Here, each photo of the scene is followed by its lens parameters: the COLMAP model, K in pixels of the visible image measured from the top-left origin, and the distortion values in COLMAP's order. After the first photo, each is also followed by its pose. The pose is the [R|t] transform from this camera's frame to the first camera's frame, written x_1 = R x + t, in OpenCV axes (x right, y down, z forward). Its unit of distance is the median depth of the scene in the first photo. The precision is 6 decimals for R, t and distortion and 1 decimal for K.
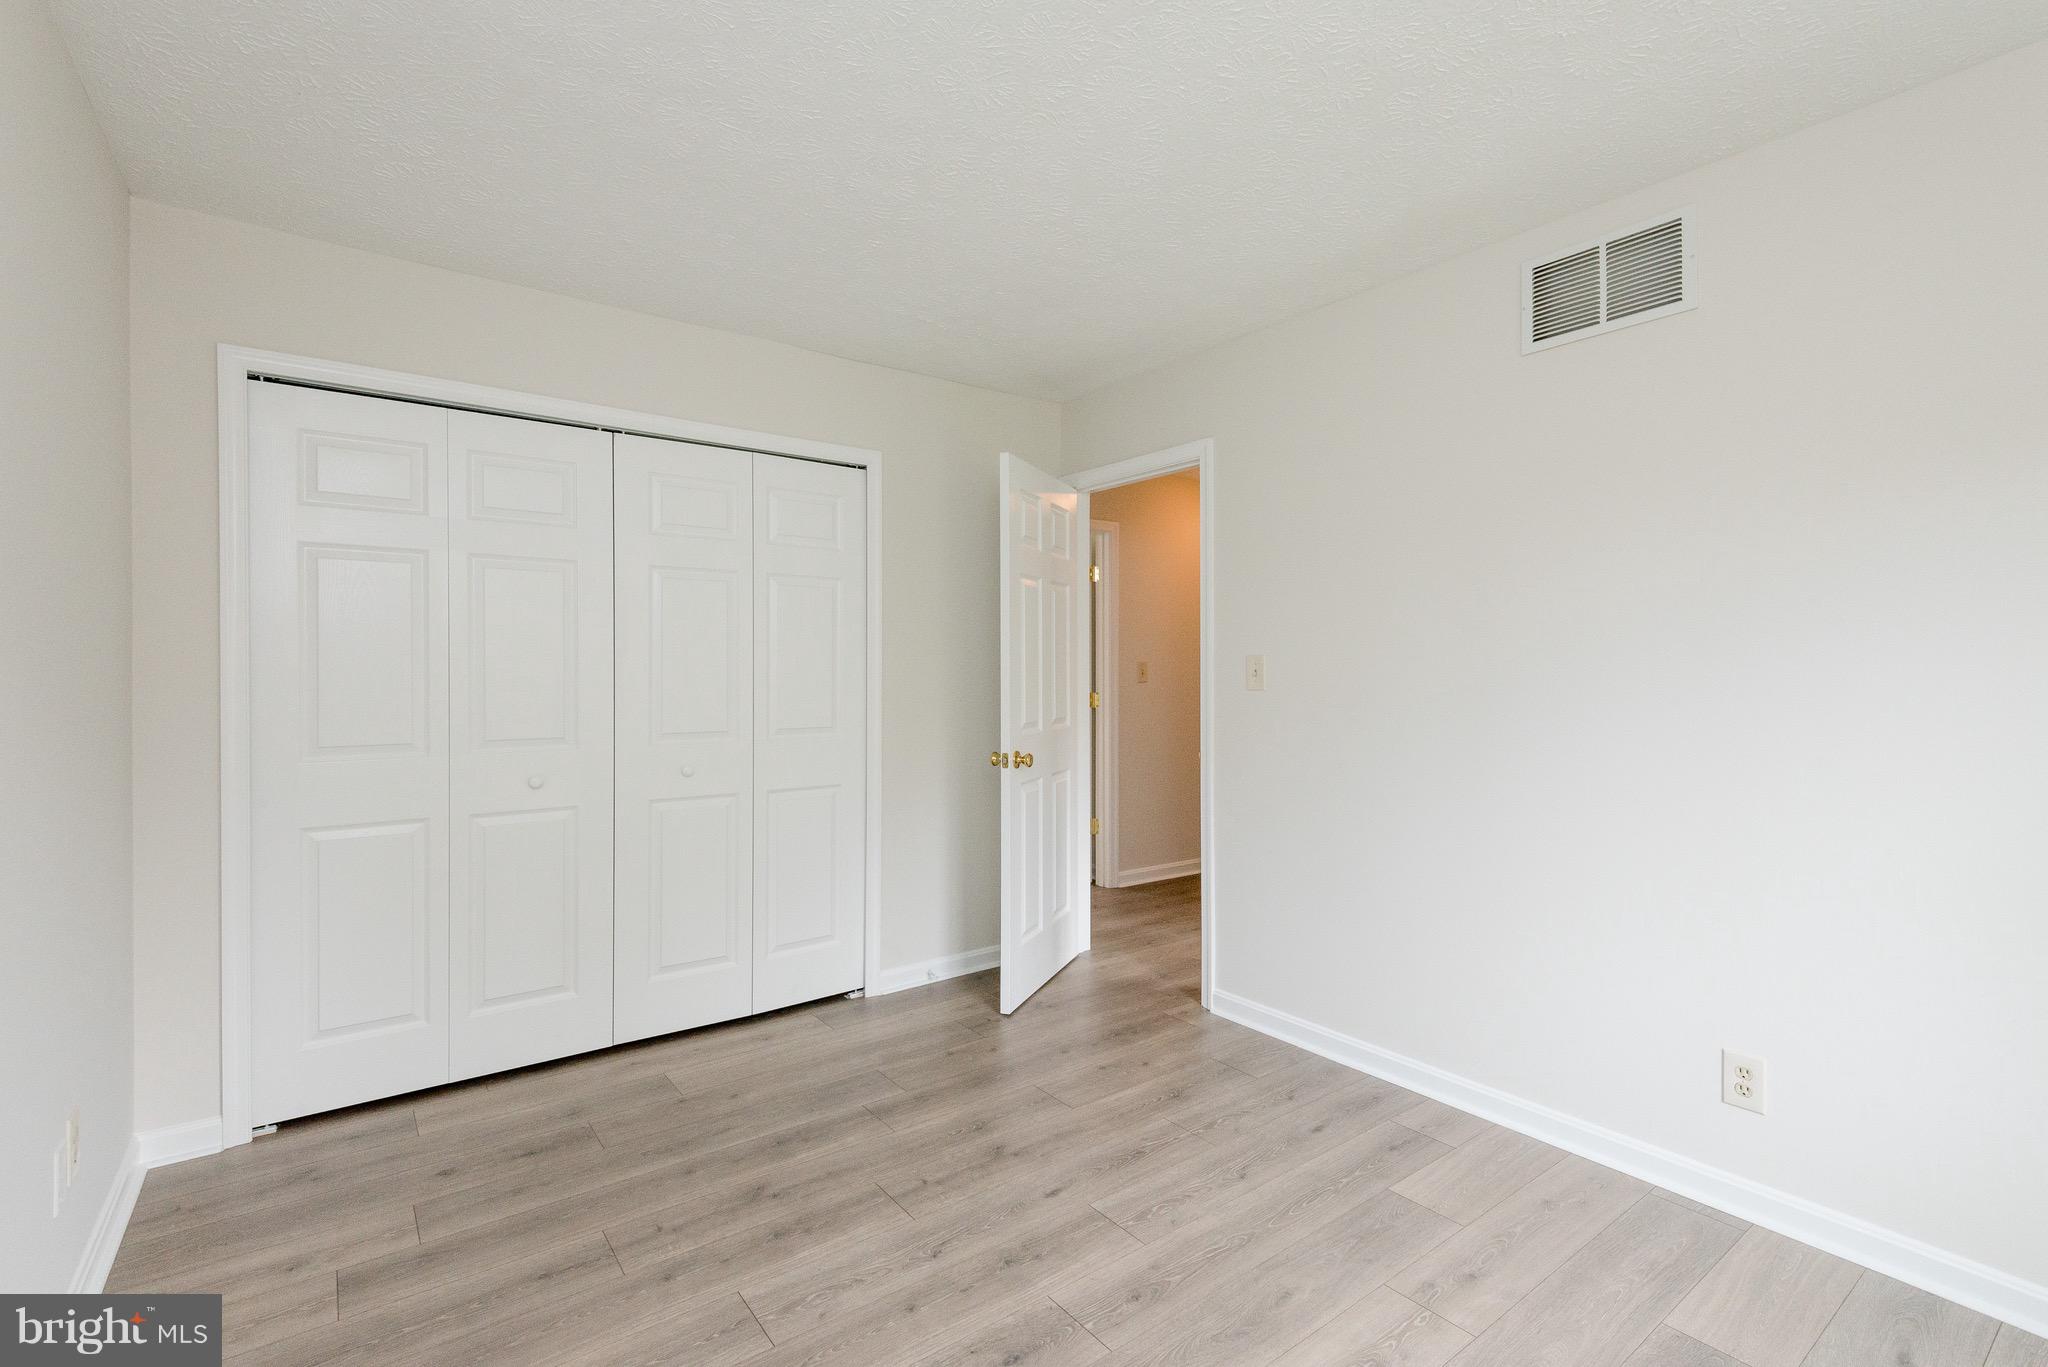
lens RADIAL K [[934.0, 0, 1033.9], [0, 934.0, 669.4], [0, 0, 1]] dist [0.009443, -0.003363]
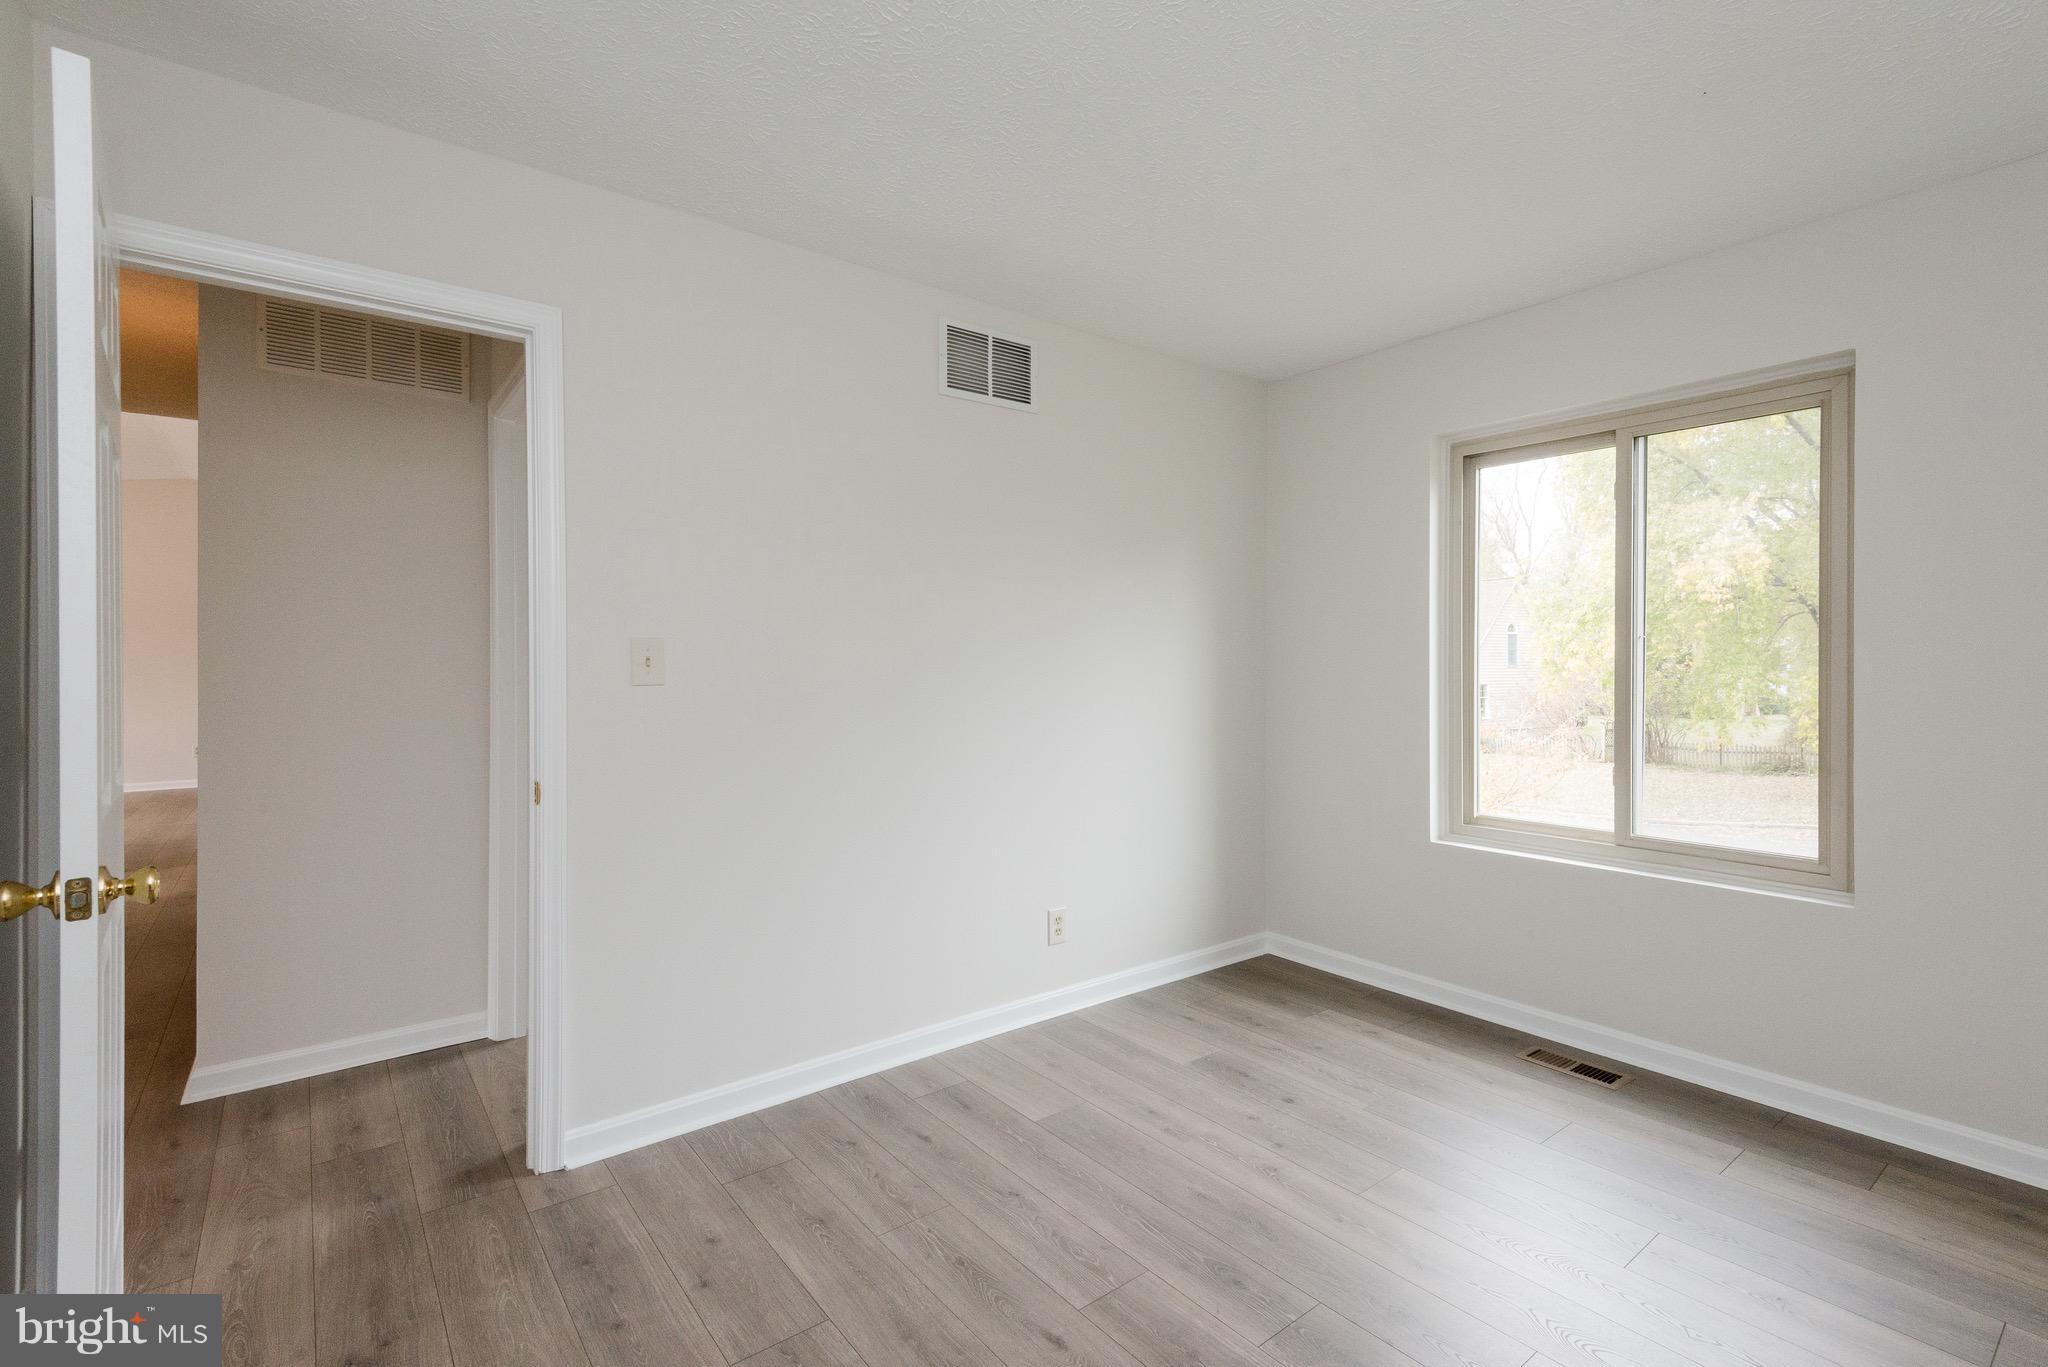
lens RADIAL K [[934.0, 0, 1014.3], [0, 934.0, 662.7], [0, 0, 1]] dist [0.009443, -0.003363]
pose [[-0.007898, -0.005823, 0.999952, -0.768456], [0.003086, 0.999978, 0.005847, -0.004069], [-0.999964, 0.003132, -0.007880, 1.067635]]
